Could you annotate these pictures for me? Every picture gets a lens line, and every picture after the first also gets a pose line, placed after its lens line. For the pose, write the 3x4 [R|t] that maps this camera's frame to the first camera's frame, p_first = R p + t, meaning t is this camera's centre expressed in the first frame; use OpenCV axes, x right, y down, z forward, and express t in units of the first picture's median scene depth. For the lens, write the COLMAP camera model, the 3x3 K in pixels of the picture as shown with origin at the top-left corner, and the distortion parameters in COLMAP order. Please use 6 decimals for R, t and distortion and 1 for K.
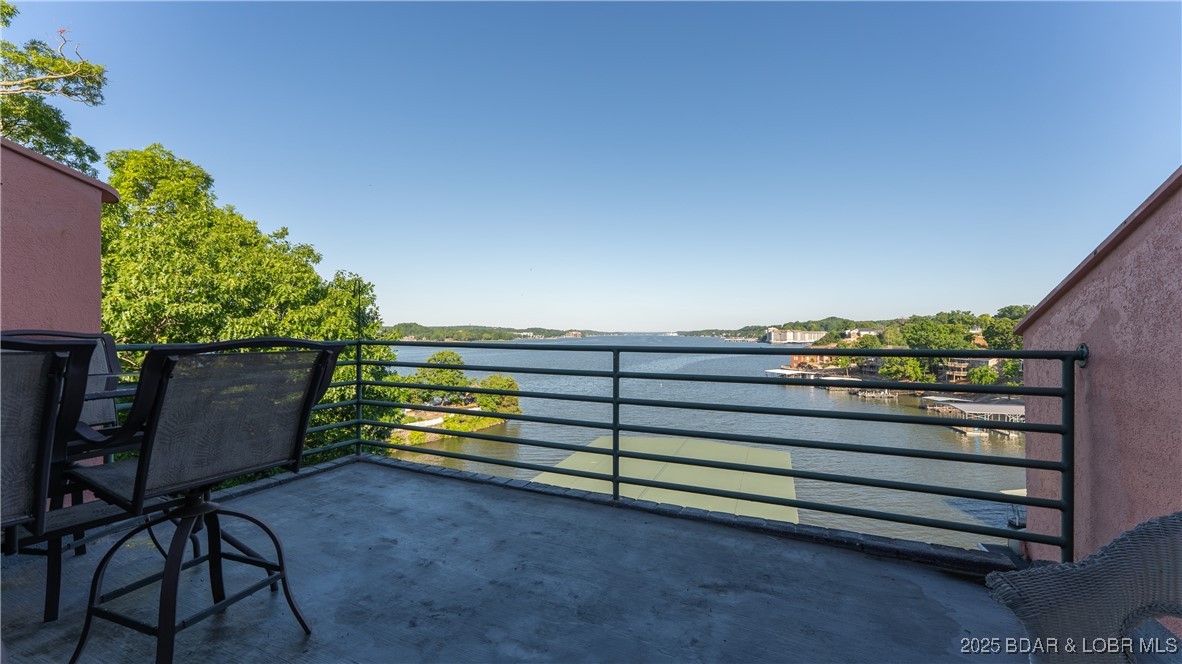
lens RADIAL K [[490.6, 0, 573.0], [0, 490.6, 333.4], [0, 0, 1]] dist [-0.004641, -0.000829]
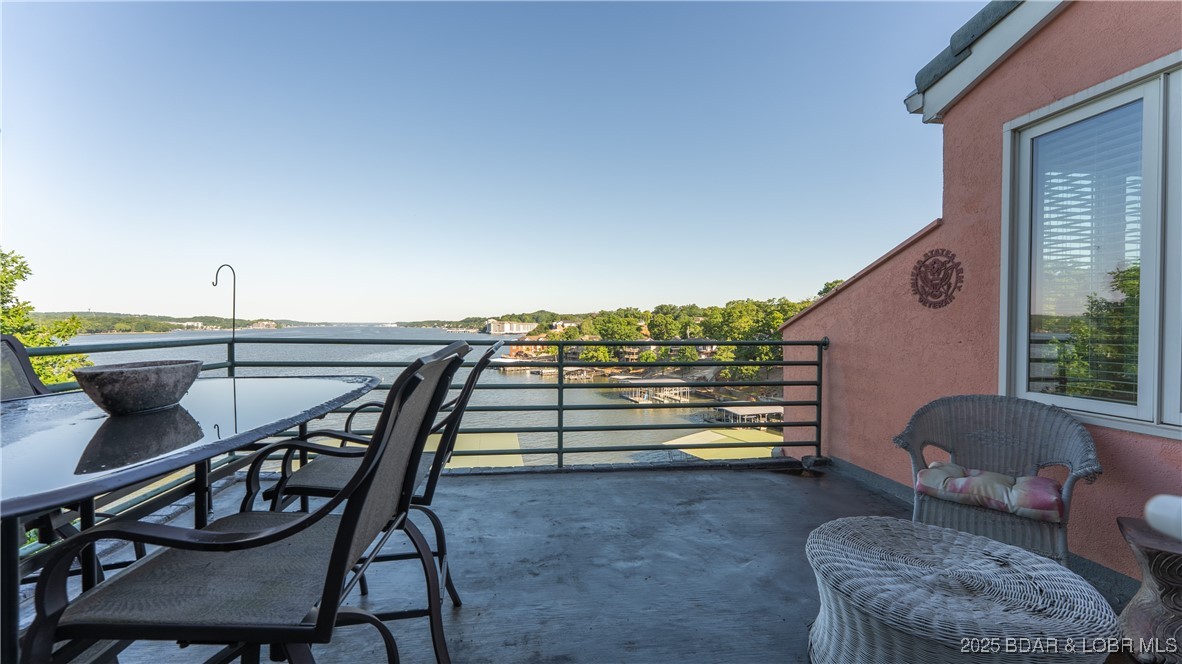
lens RADIAL K [[490.6, 0, 593.1], [0, 490.6, 333.4], [0, 0, 1]] dist [-0.004641, -0.000829]
pose [[0.829355, -0.005637, 0.558694, -0.734822], [-0.004510, 0.999849, 0.016784, -0.019783], [-0.558704, -0.016439, 0.829204, -0.065538]]
